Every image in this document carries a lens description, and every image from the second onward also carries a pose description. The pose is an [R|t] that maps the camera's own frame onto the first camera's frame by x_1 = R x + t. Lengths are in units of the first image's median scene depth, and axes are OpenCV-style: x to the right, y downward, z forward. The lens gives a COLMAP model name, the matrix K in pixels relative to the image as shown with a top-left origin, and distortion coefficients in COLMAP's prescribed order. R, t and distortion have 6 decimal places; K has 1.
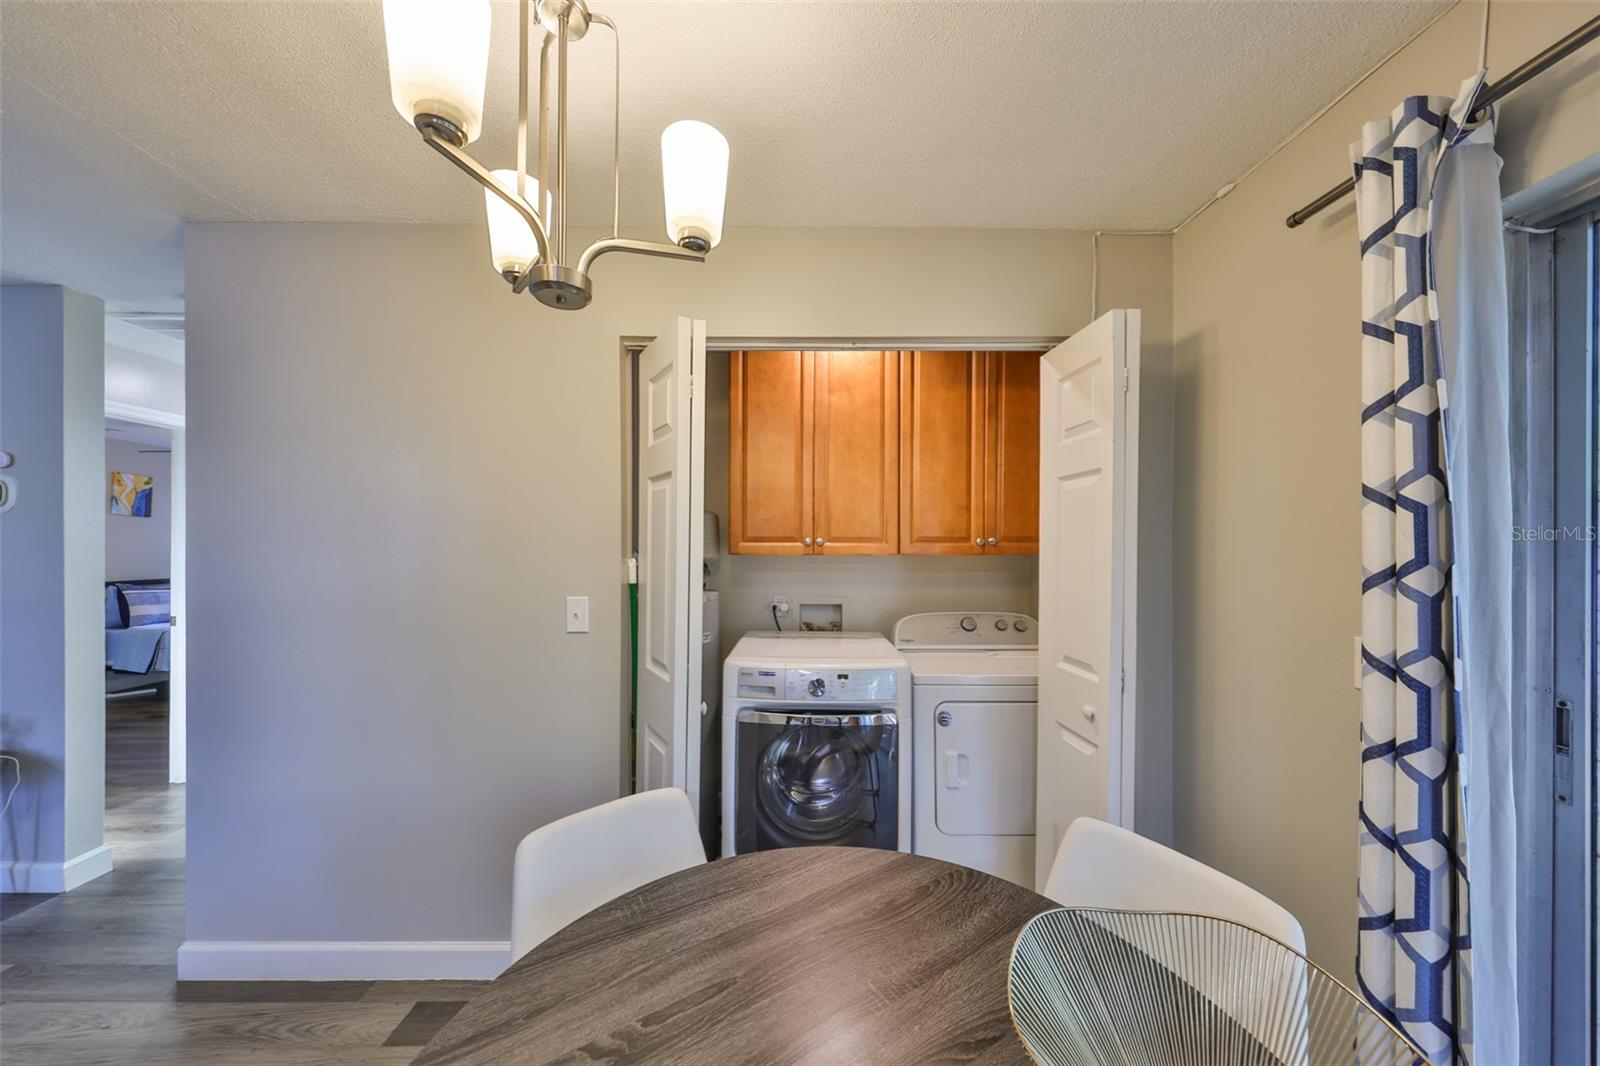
lens RADIAL K [[547.5, 0, 791.1], [0, 547.5, 542.0], [0, 0, 1]] dist [0.026755, 0.000010]
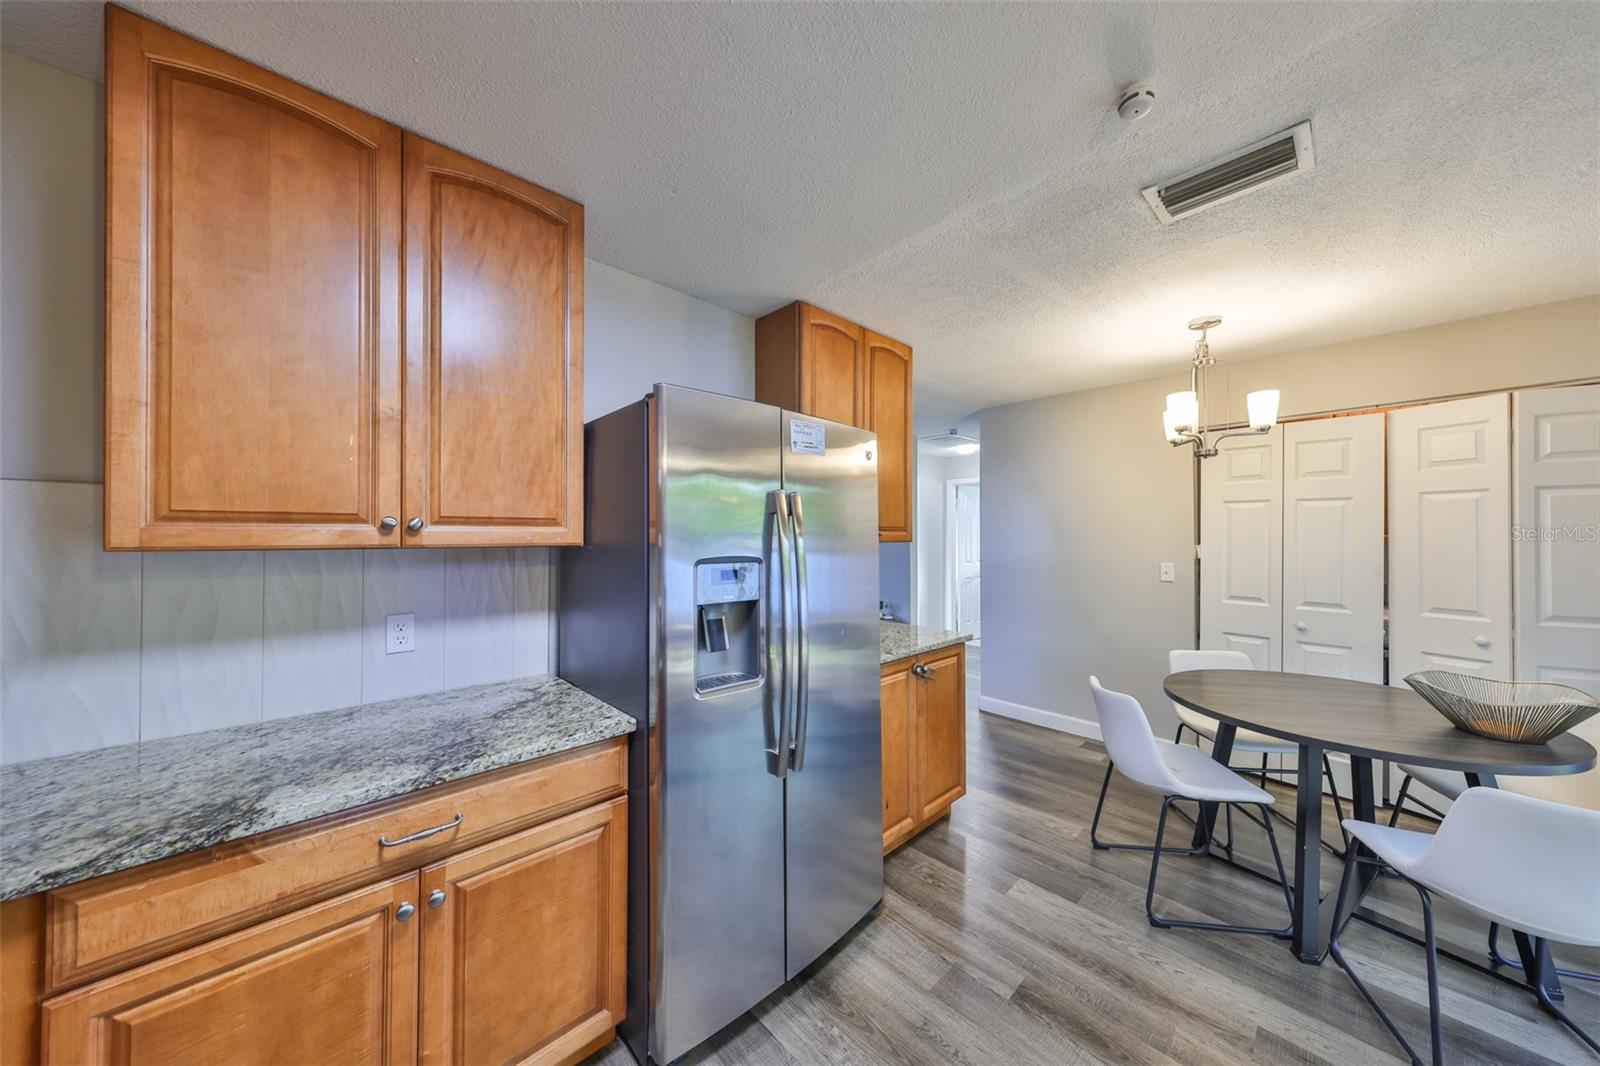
lens RADIAL K [[523.8, 0, 794.1], [0, 523.8, 530.6], [0, 0, 1]] dist [0.000741, 0.000015]
pose [[0.691389, -0.008517, -0.722433, 0.084191], [0.003407, 0.999958, -0.008527, -0.010194], [0.722475, 0.003434, 0.691389, -2.261298]]
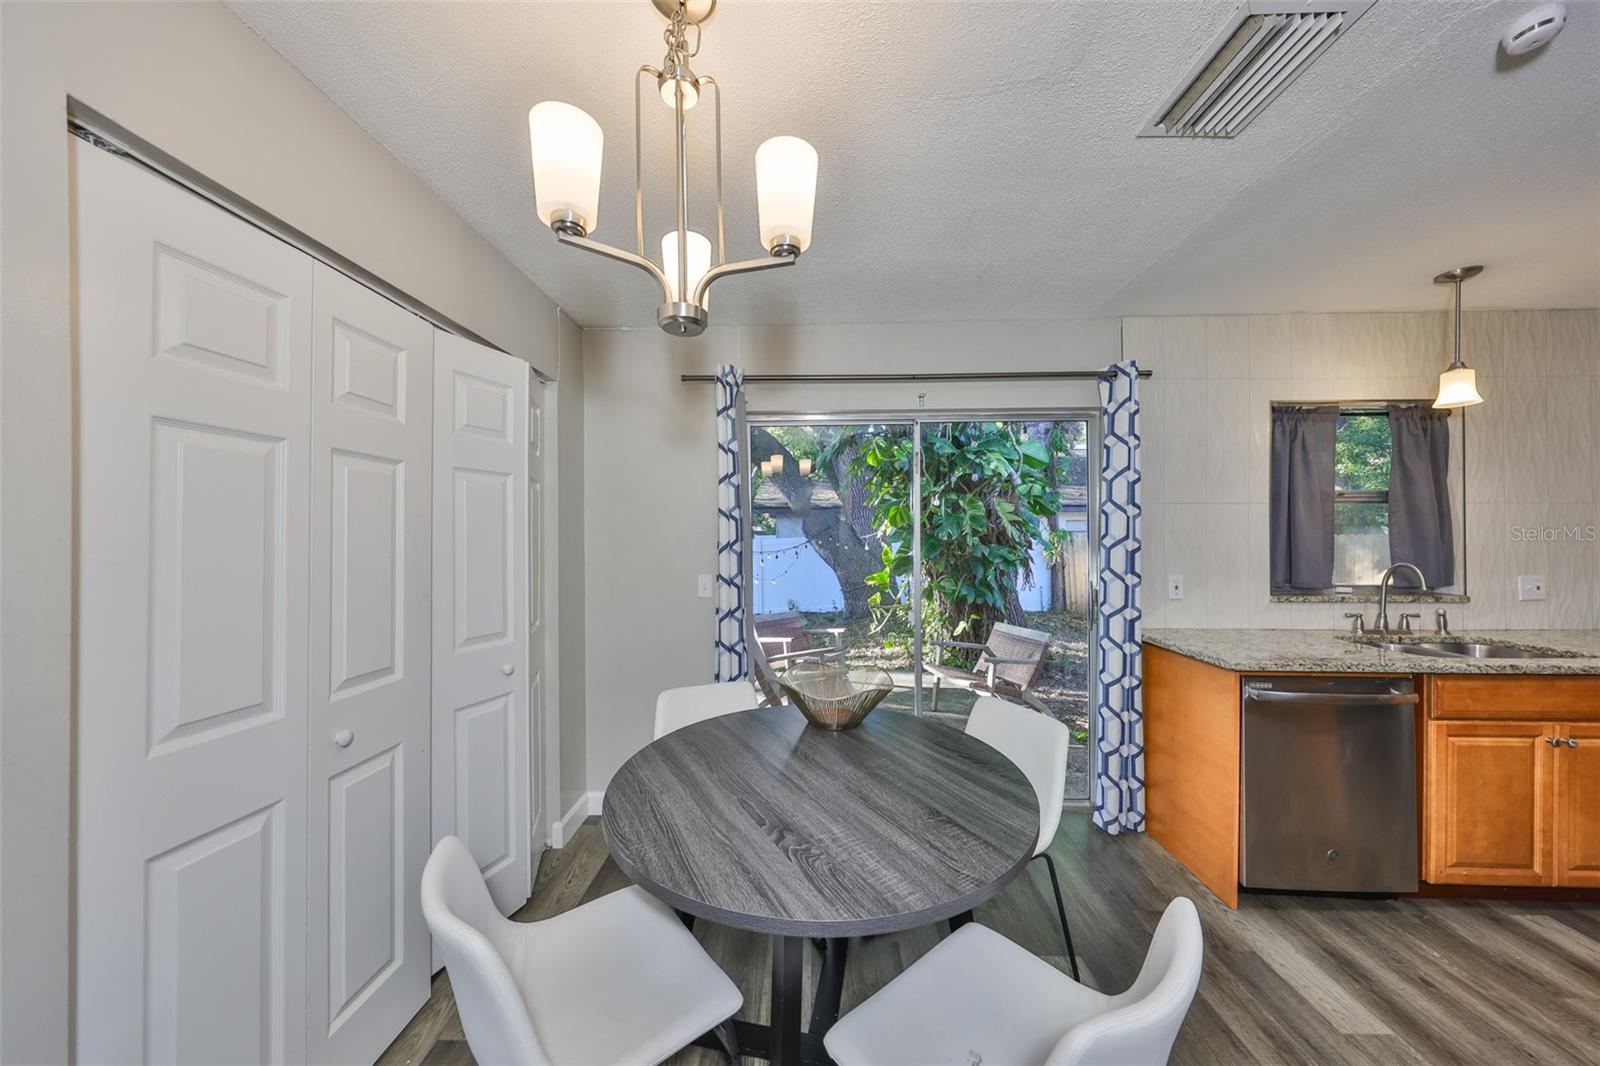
lens RADIAL K [[520.1, 0, 803.1], [0, 520.1, 534.0], [0, 0, 1]] dist [-0.000551, -0.000129]
pose [[0.014005, -0.000462, 0.999902, -1.323966], [0.002412, 0.999997, 0.000428, 0.006070], [-0.999899, 0.002406, 0.014006, 0.639174]]
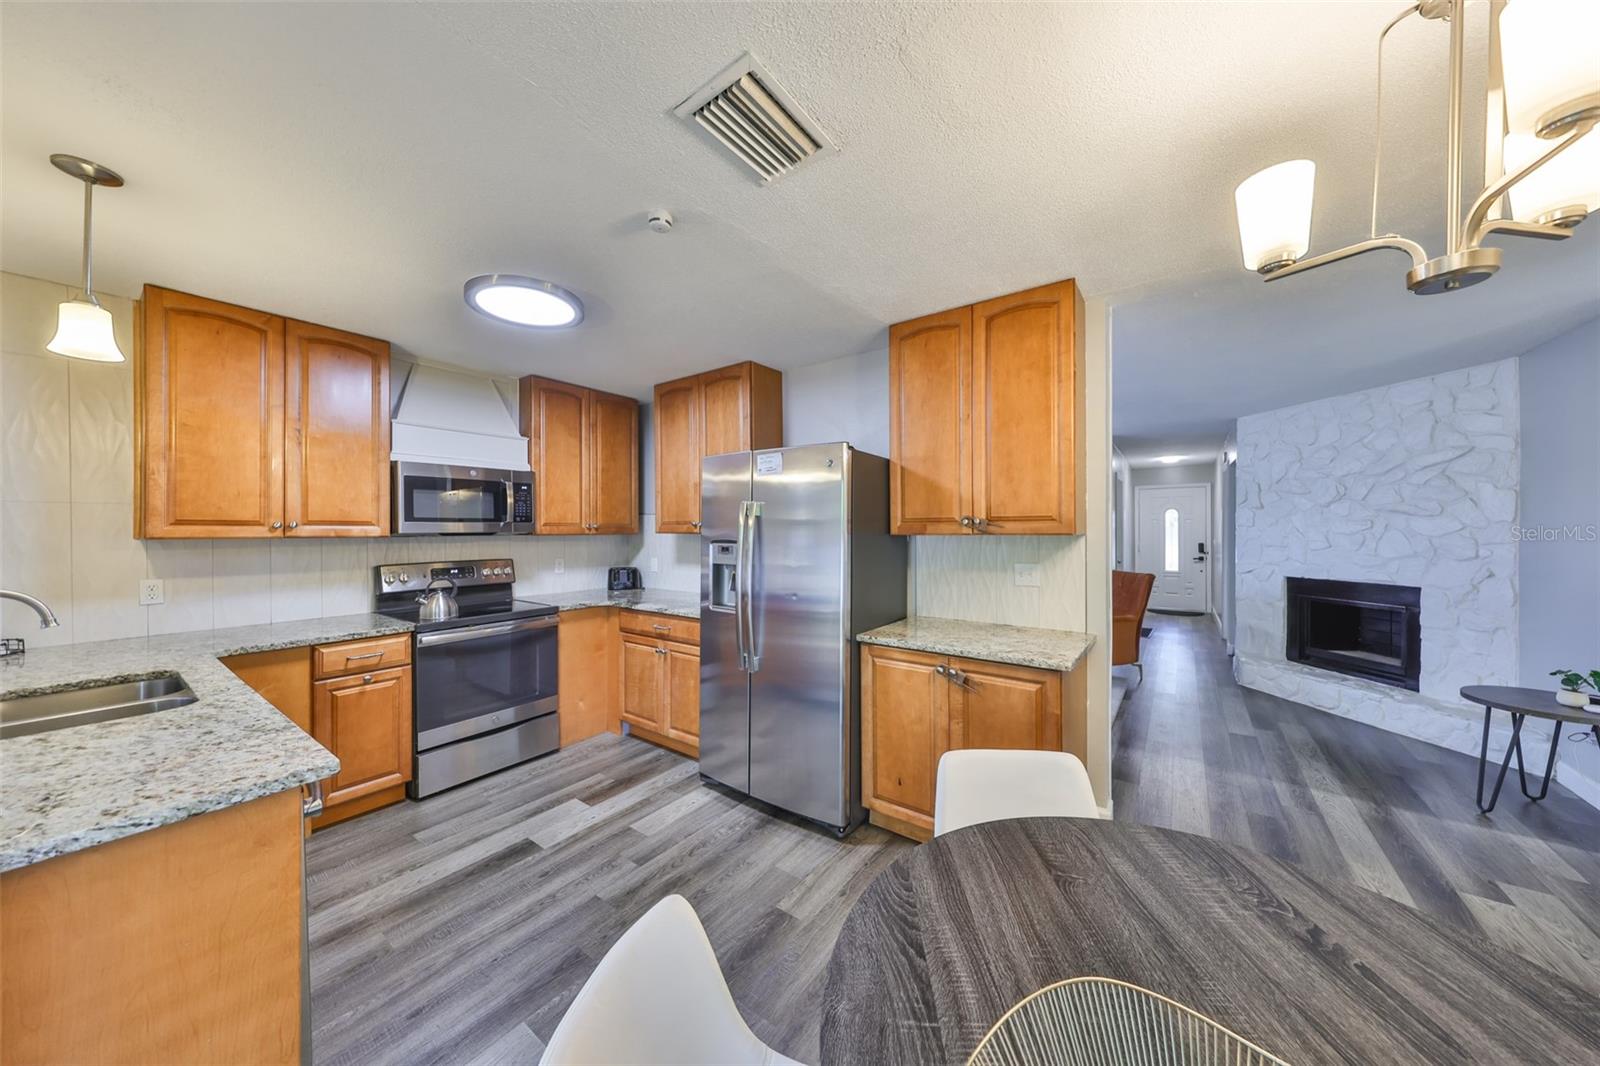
lens RADIAL K [[521.6, 0, 794.3], [0, 521.6, 532.2], [0, 0, 1]] dist [0.000473, -0.000138]
pose [[-0.585902, 0.008024, -0.810342, 0.898170], [0.006595, 0.999965, 0.005133, -0.002722], [0.810355, -0.002337, -0.585934, 0.521693]]
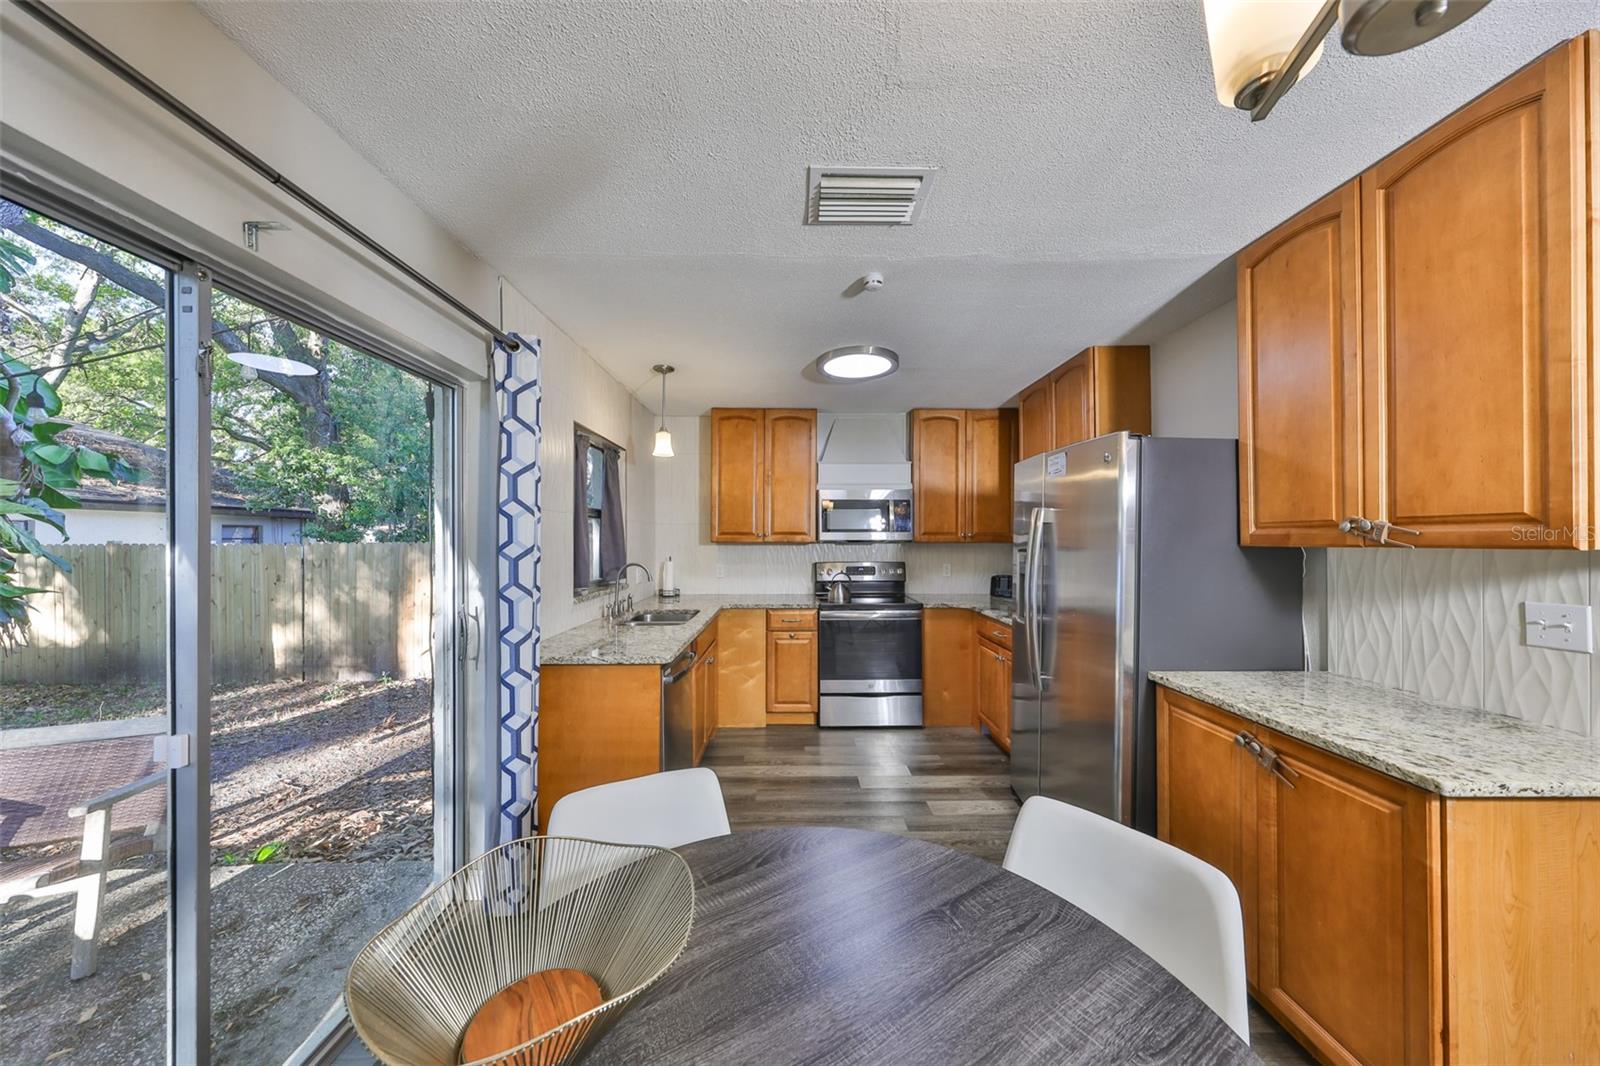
lens RADIAL K [[525.2, 0, 796.0], [0, 525.2, 538.5], [0, 0, 1]] dist [0.001378, 0.000013]
pose [[-0.999759, 0.000264, -0.021949, 0.110463], [0.000345, 0.999993, -0.003673, 0.007100], [0.021948, -0.003680, -0.999752, 1.239312]]
